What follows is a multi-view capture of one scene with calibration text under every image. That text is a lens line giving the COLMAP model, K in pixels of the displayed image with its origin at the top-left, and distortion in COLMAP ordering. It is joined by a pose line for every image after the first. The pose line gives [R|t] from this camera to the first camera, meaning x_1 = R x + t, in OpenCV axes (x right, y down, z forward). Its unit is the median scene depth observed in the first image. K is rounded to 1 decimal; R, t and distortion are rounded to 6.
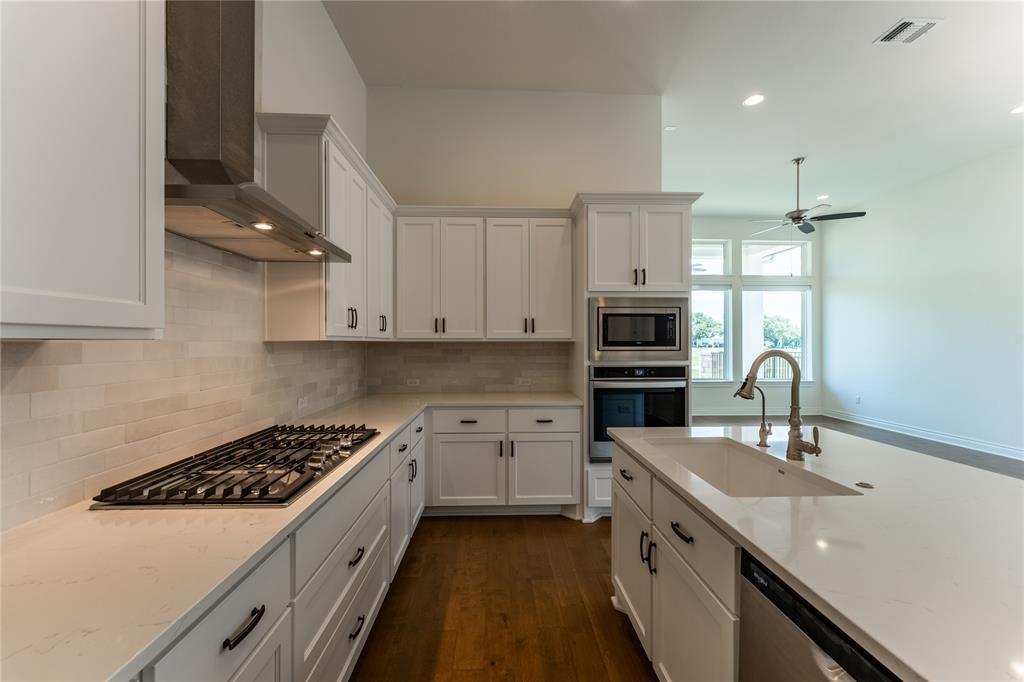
lens RADIAL K [[409.5, 0, 513.6], [0, 409.5, 341.7], [0, 0, 1]] dist [-0.002379, -0.000271]
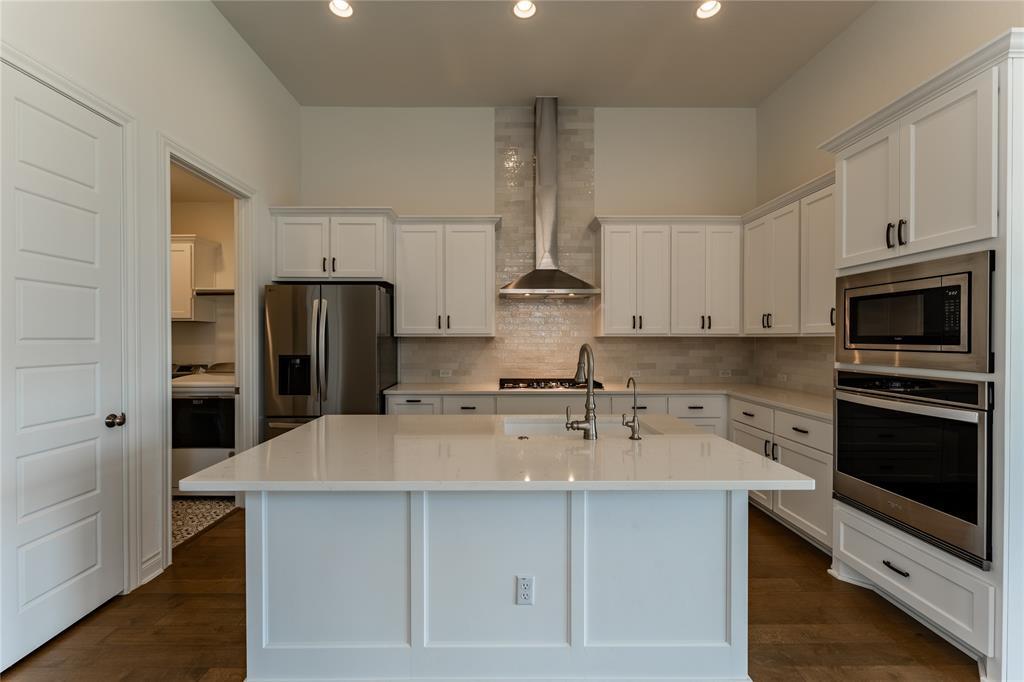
lens RADIAL K [[424.3, 0, 500.4], [0, 424.3, 340.0], [0, 0, 1]] dist [-0.001133, -0.000046]
pose [[-0.035150, 0.006254, -0.999362, 0.982621], [0.000465, 0.999980, 0.006242, 0.000796], [0.999382, -0.000245, -0.035152, 0.411671]]
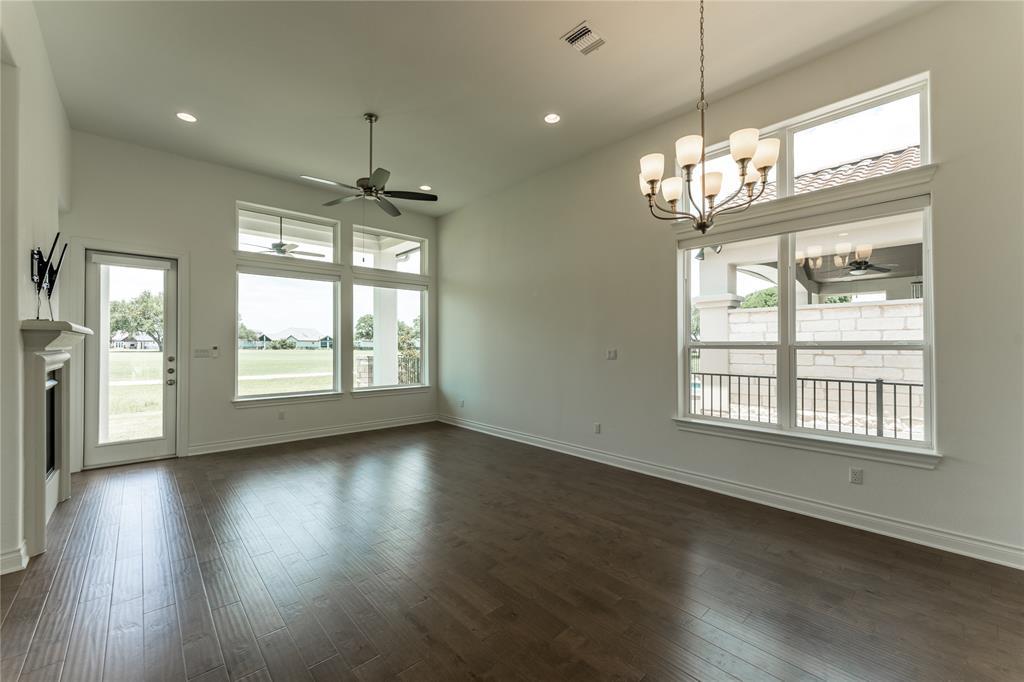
lens RADIAL K [[409.5, 0, 513.6], [0, 409.5, 341.7], [0, 0, 1]] dist [-0.002379, -0.000271]
pose [[0.764127, 0.003978, 0.645054, 0.661319], [0.000968, 0.999973, -0.007314, 0.000893], [-0.645065, 0.006214, 0.764102, 0.357894]]
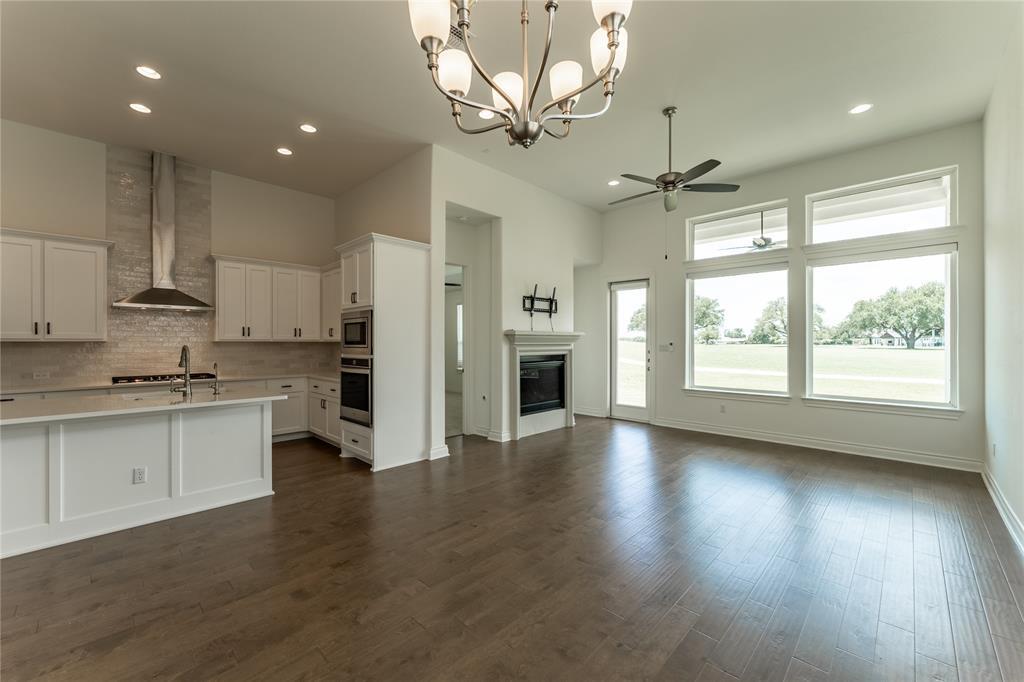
lens RADIAL K [[409.2, 0, 514.2], [0, 409.2, 341.5], [0, 0, 1]] dist [-0.001907, -0.000262]
pose [[0.689171, -0.002266, -0.724595, 1.776864], [0.001201, 0.999997, -0.001985, 0.003587], [0.724598, 0.000498, 0.689172, 0.399184]]
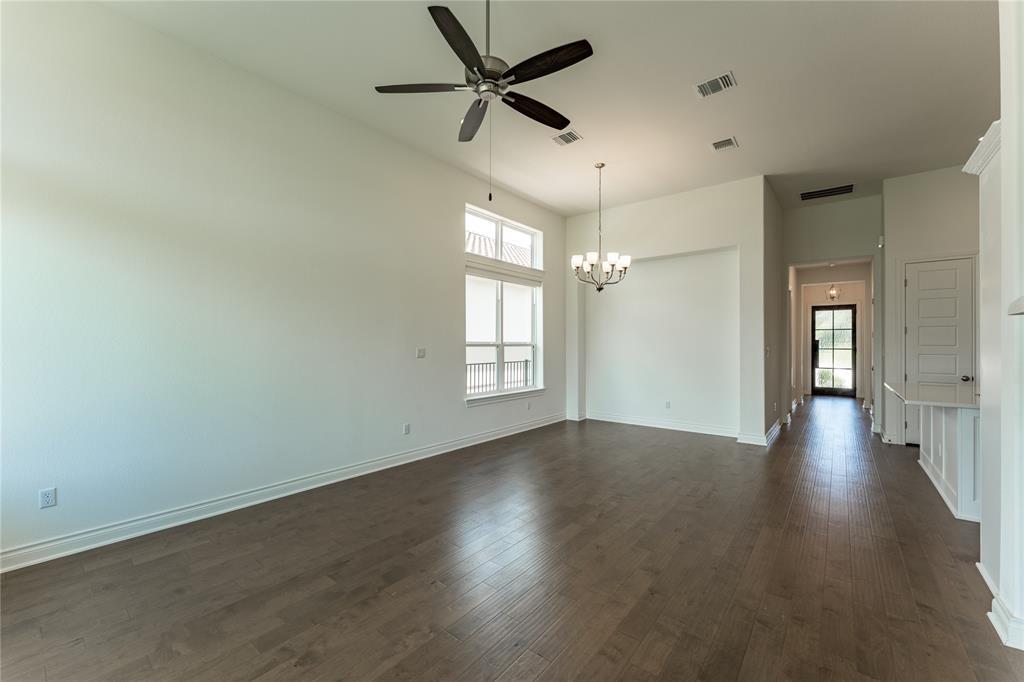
lens RADIAL K [[409.5, 0, 513.6], [0, 409.5, 341.7], [0, 0, 1]] dist [-0.002379, -0.000271]
pose [[-0.754918, 0.000149, 0.655819, 0.609062], [-0.003044, 0.999988, -0.003731, -0.001337], [-0.655812, -0.004813, -0.754909, 2.238930]]
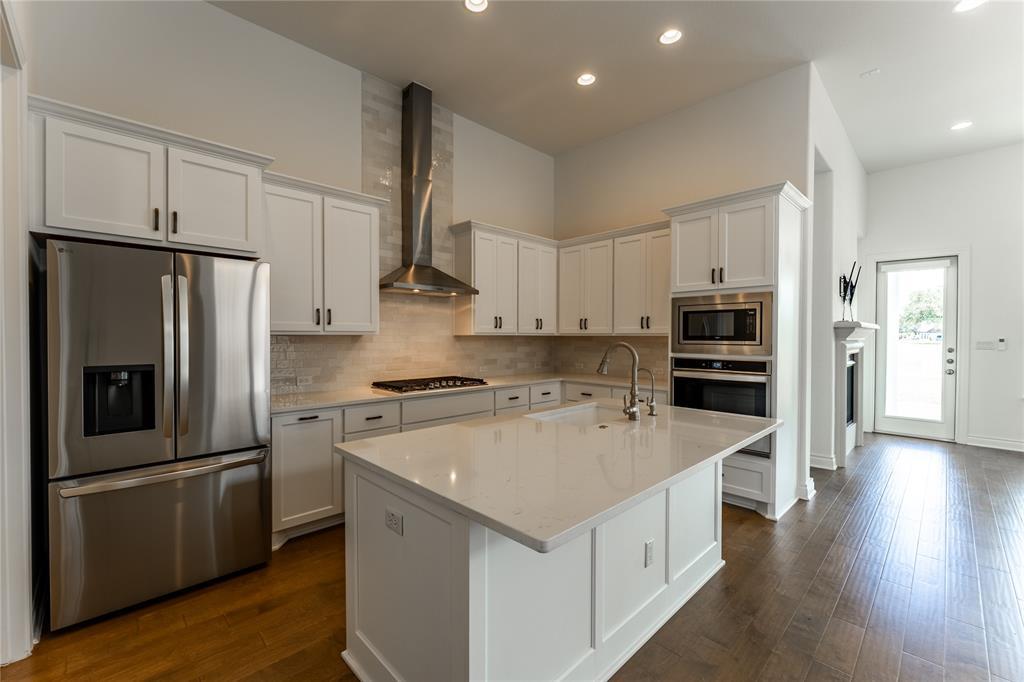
lens RADIAL K [[426.5, 0, 497.2], [0, 426.5, 340.3], [0, 0, 1]] dist [-0.001272, 0.000096]
pose [[0.656208, 0.009902, -0.754515, 0.770285], [-0.002322, 0.999936, 0.011104, -0.000775], [0.754576, -0.005535, 0.656189, -0.162593]]
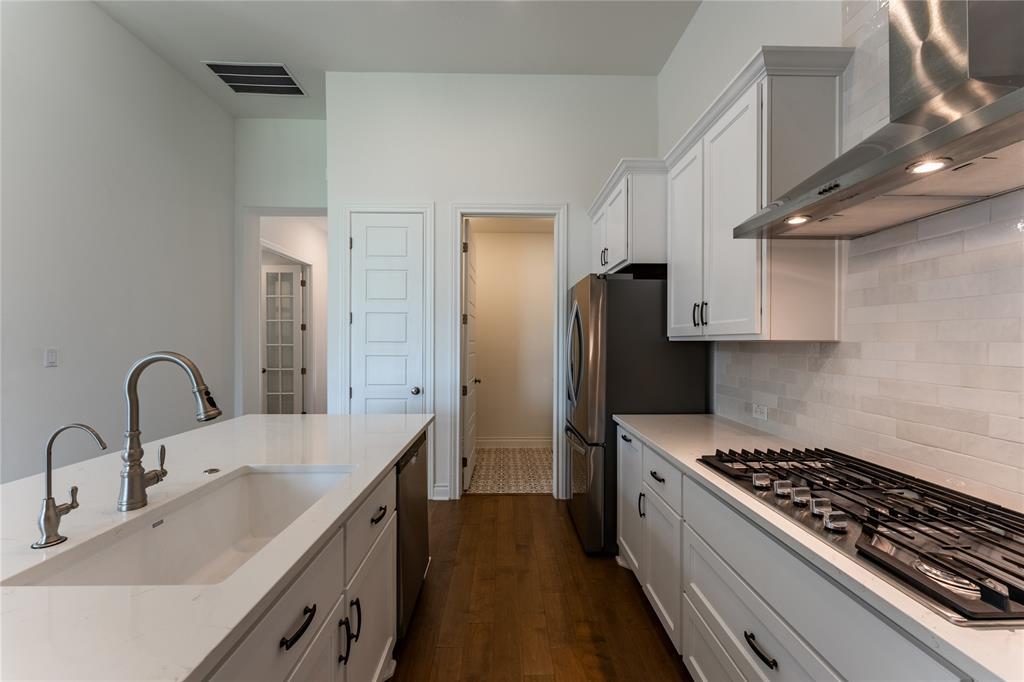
lens RADIAL K [[409.5, 0, 513.6], [0, 409.5, 341.7], [0, 0, 1]] dist [-0.002379, -0.000271]
pose [[-0.999795, -0.002396, 0.020084, 0.012786], [-0.002365, 0.999996, 0.001558, -0.000381], [-0.020088, 0.001510, -0.999797, 0.878797]]
